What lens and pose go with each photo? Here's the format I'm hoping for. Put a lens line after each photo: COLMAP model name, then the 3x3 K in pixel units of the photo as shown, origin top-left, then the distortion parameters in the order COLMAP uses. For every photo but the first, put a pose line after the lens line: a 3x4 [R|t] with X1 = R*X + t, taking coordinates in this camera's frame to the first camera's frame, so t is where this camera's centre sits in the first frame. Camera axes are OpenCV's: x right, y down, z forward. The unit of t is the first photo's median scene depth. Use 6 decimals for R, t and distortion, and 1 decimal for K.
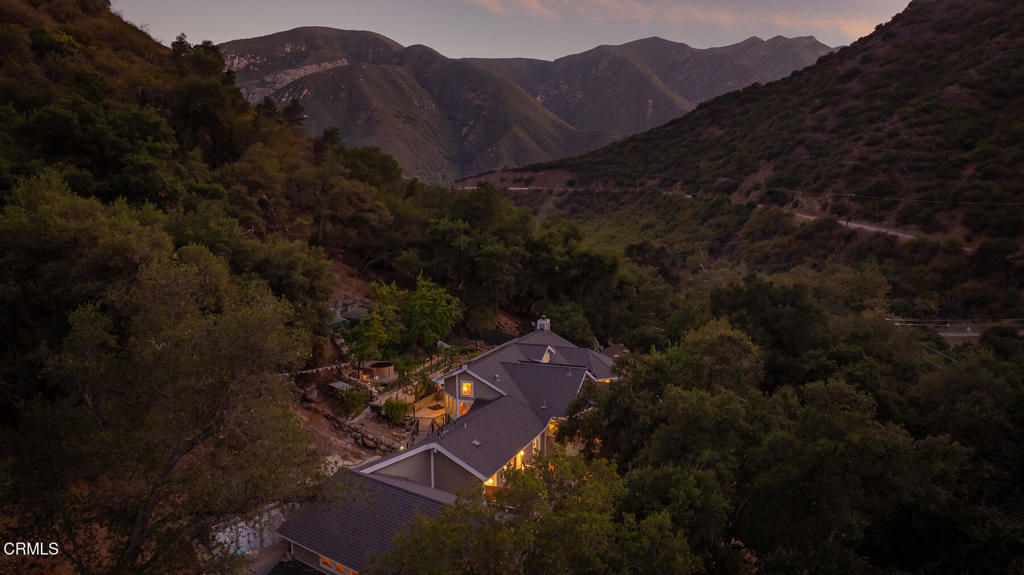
lens RADIAL K [[712.6, 0, 514.6], [0, 712.6, 287.7], [0, 0, 1]] dist [-0.024914, -0.000648]
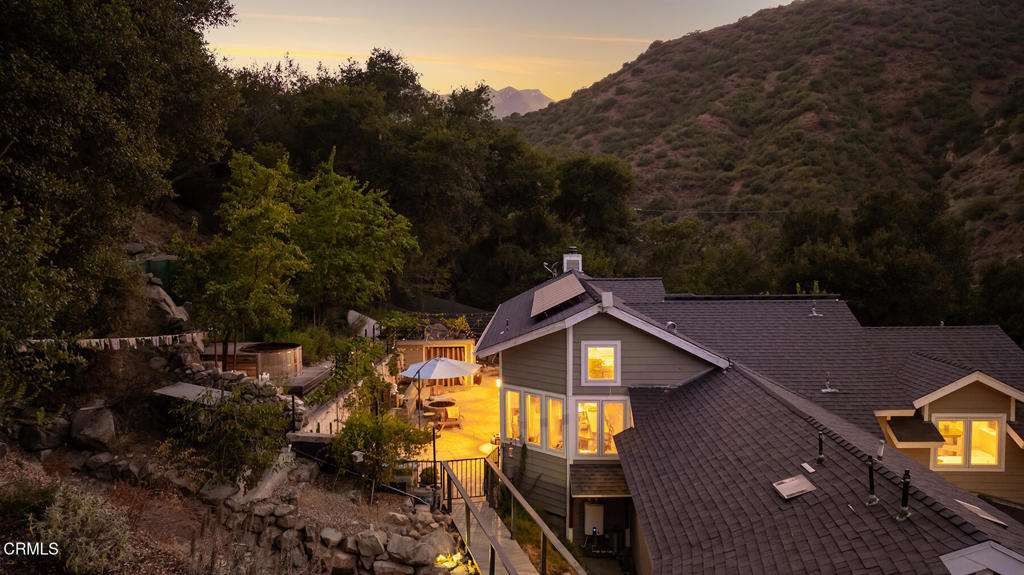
lens RADIAL K [[712.6, 0, 510.3], [0, 712.6, 284.8], [0, 0, 1]] dist [-0.024914, -0.000648]
pose [[0.938430, -0.023290, 0.344682, -0.040467], [0.044708, 0.997522, -0.054320, 0.020769], [-0.342563, 0.066386, 0.937146, 0.116900]]
